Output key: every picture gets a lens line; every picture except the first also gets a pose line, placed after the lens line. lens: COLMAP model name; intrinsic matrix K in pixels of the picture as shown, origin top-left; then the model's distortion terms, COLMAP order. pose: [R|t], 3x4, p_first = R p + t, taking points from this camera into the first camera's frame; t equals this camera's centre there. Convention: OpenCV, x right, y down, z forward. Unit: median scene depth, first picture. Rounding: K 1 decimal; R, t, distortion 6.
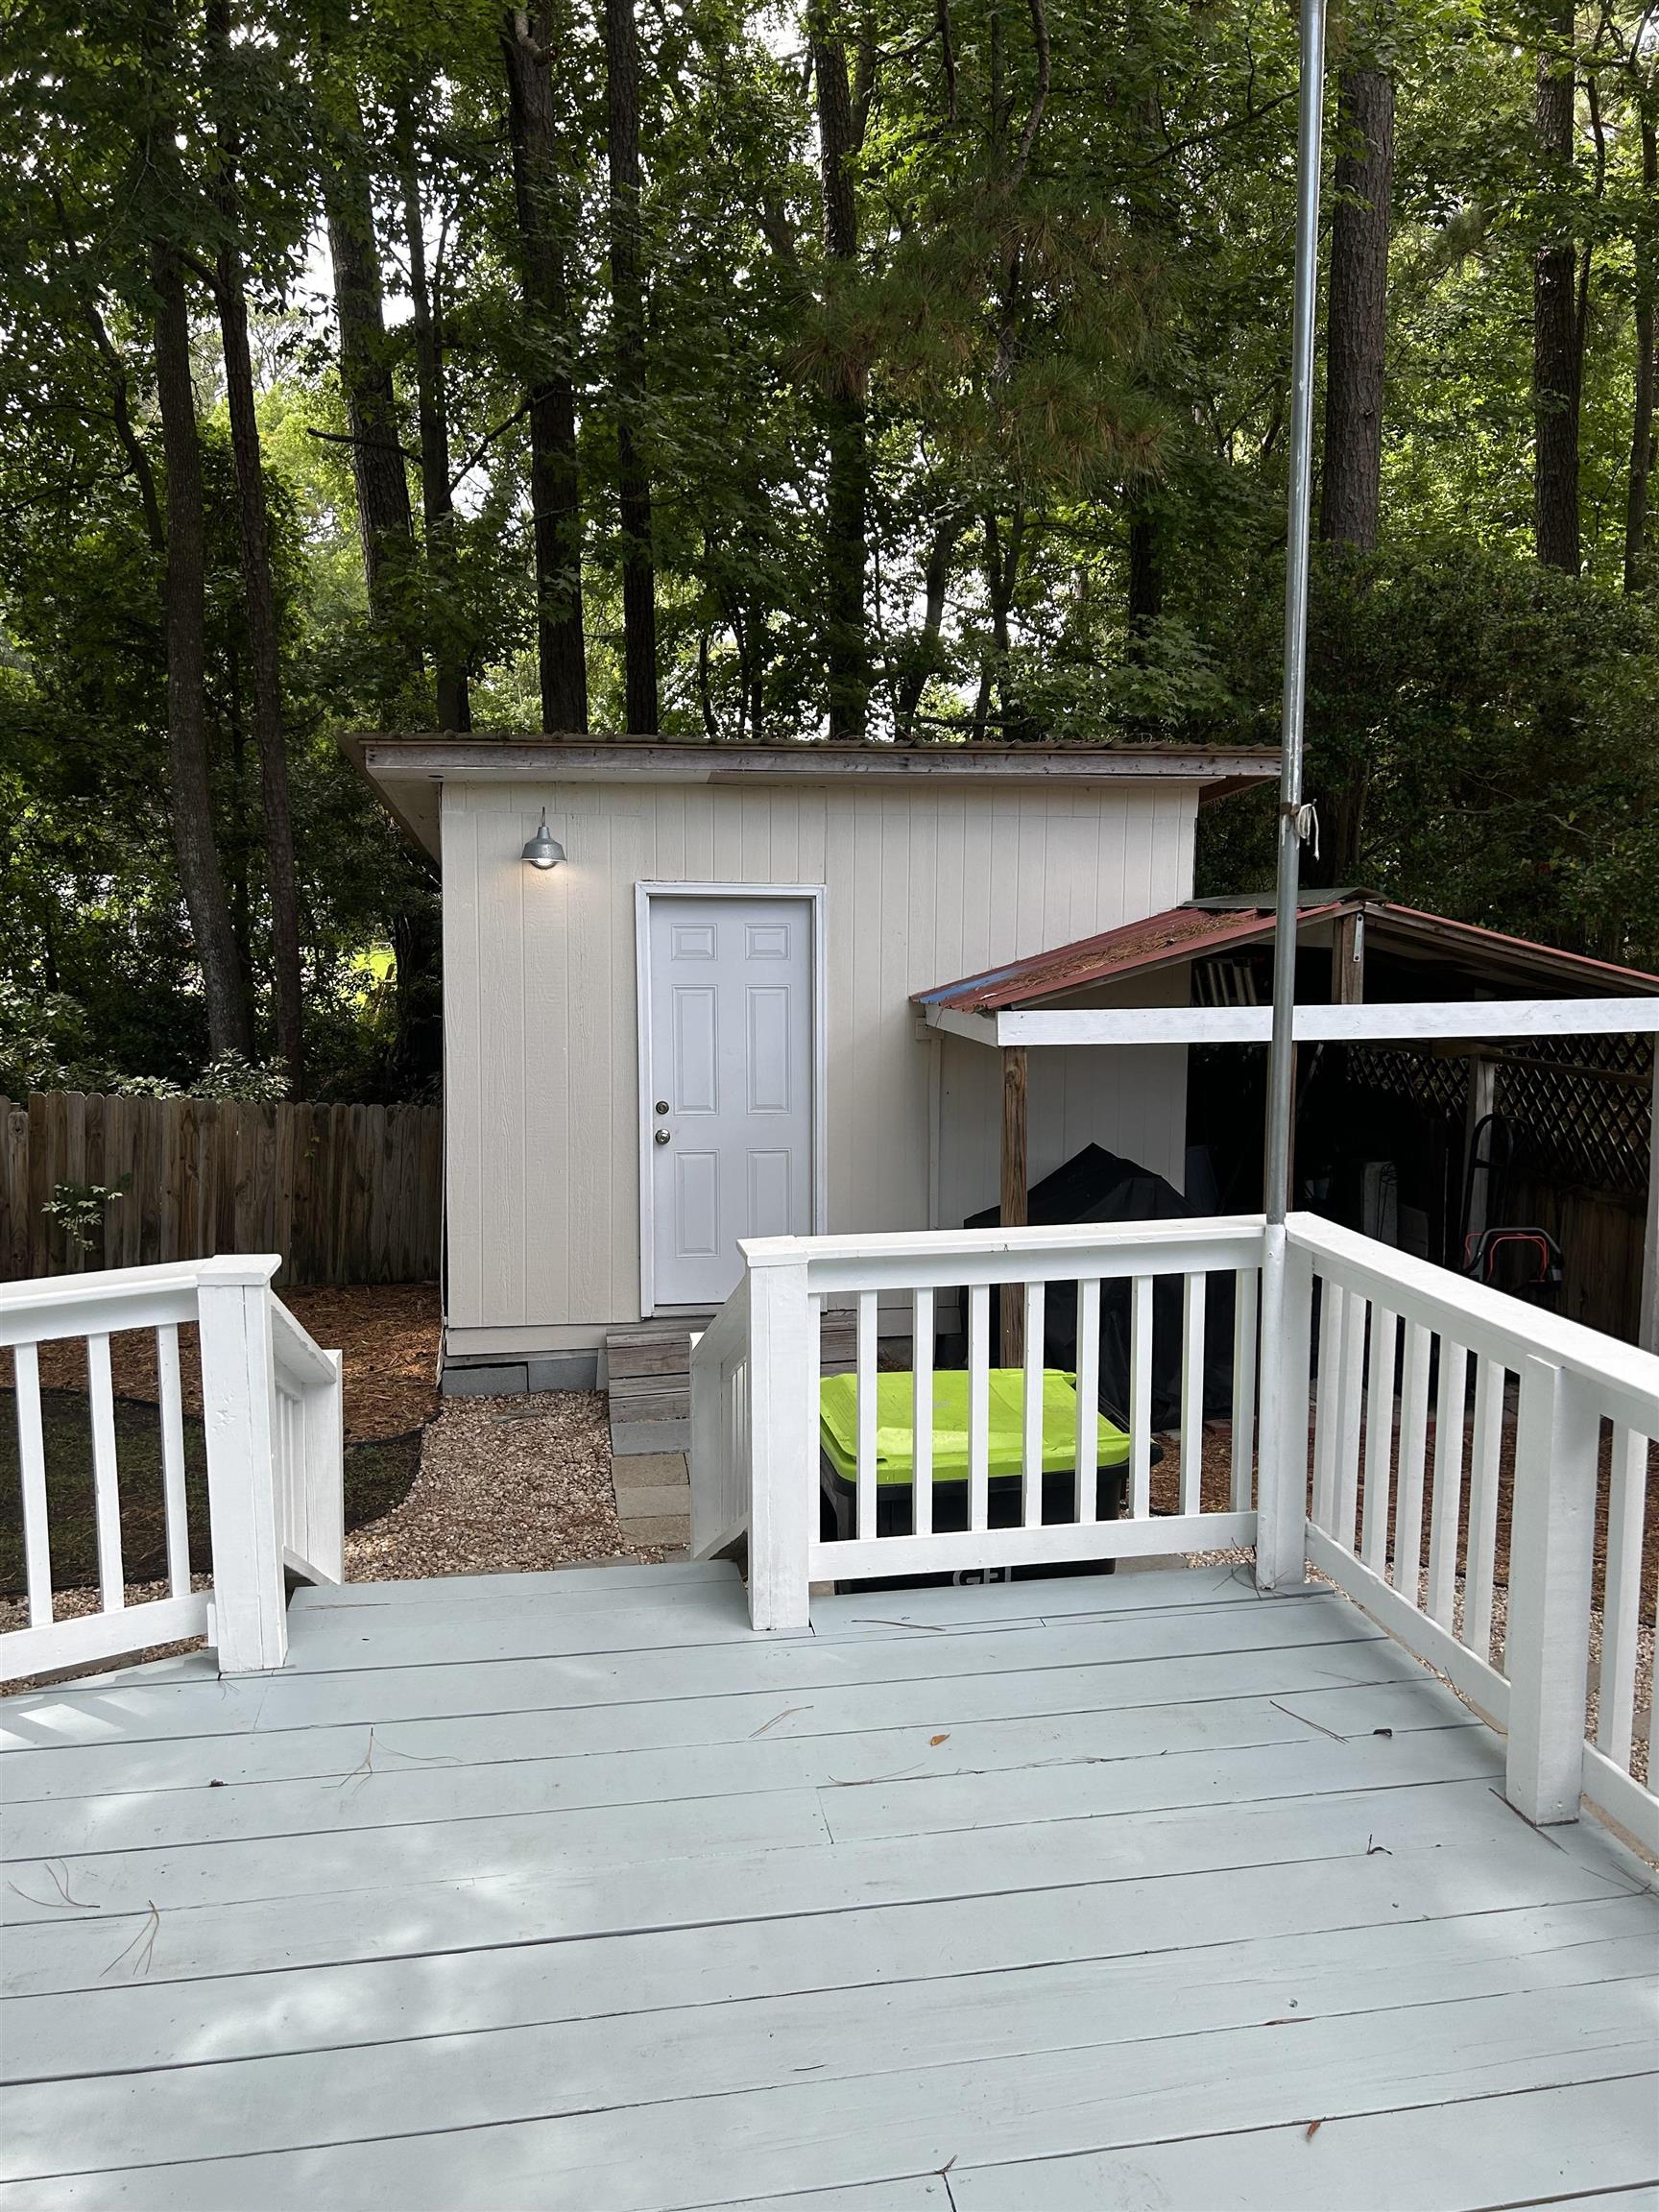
lens RADIAL K [[1668.8, 0, 829.5], [0, 1668.8, 1106.0], [0, 0, 1]] dist [-0.000992, -0.001222]
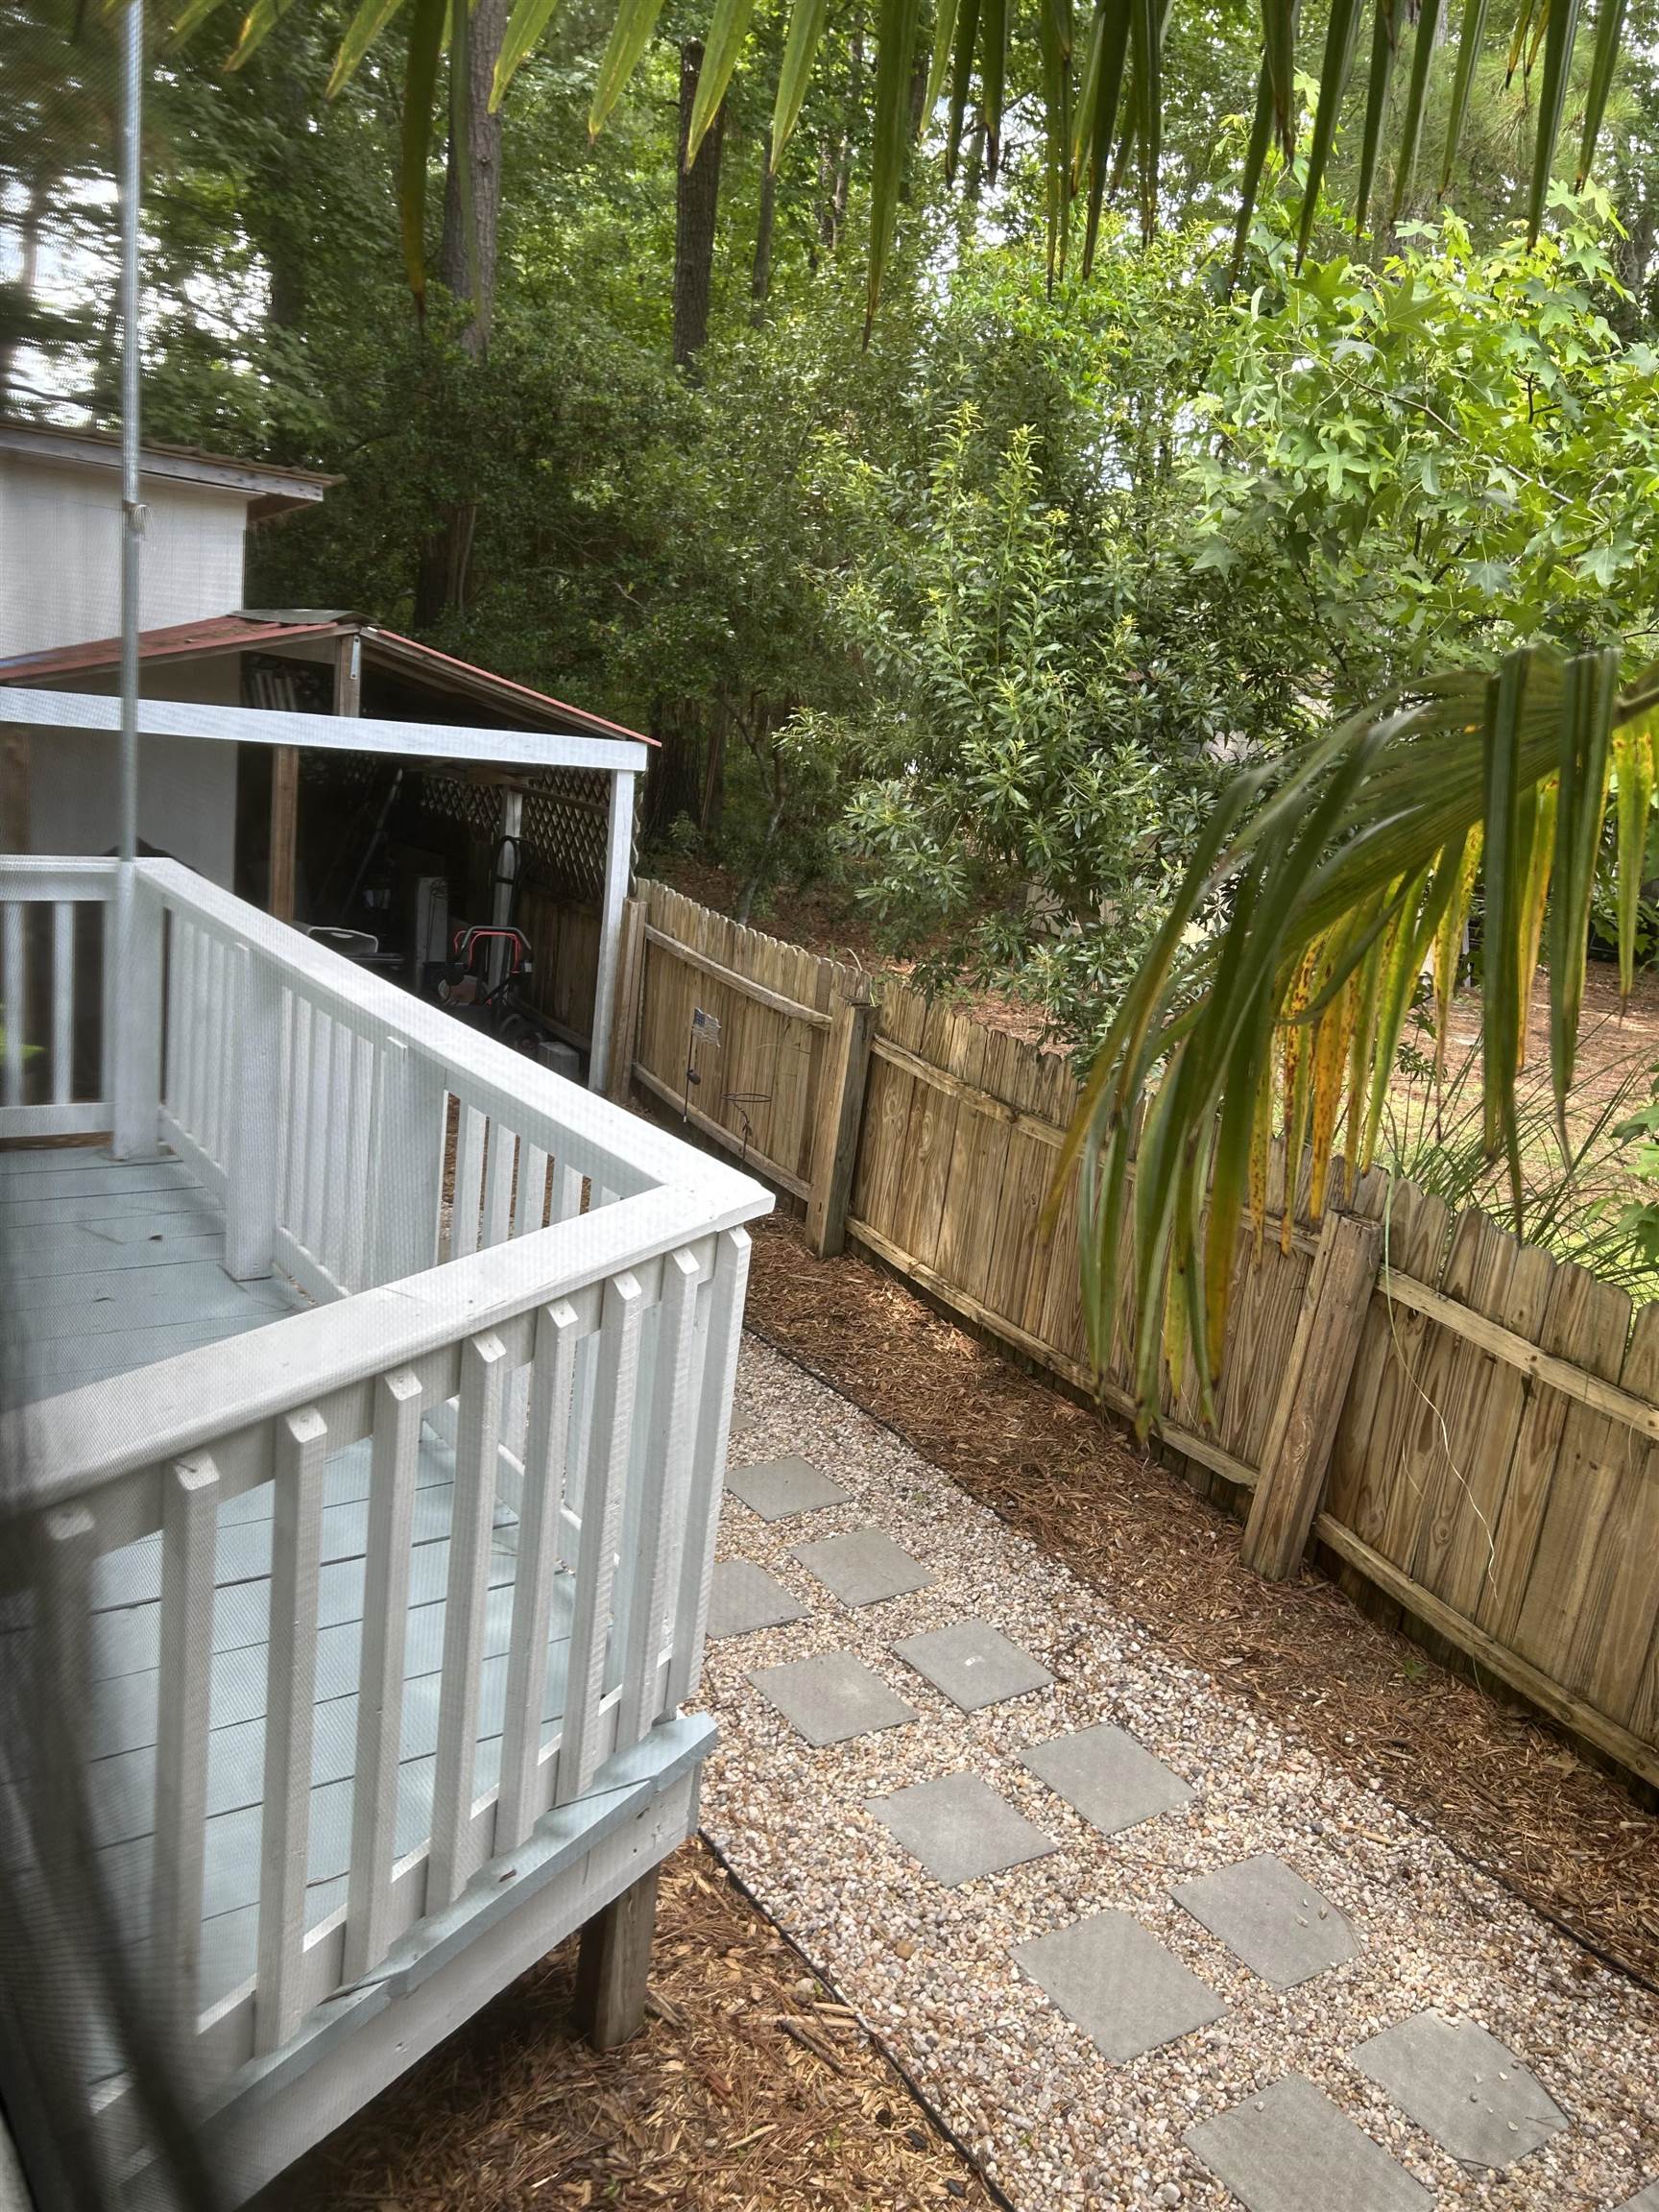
lens RADIAL K [[1668.8, 0, 829.5], [0, 1668.8, 1106.0], [0, 0, 1]] dist [-0.000992, -0.001222]
pose [[0.895915, 0.006576, 0.444178, 0.089856], [-0.071884, 0.988858, 0.130353, 0.024561], [-0.438372, -0.148715, 0.886405, -0.159925]]
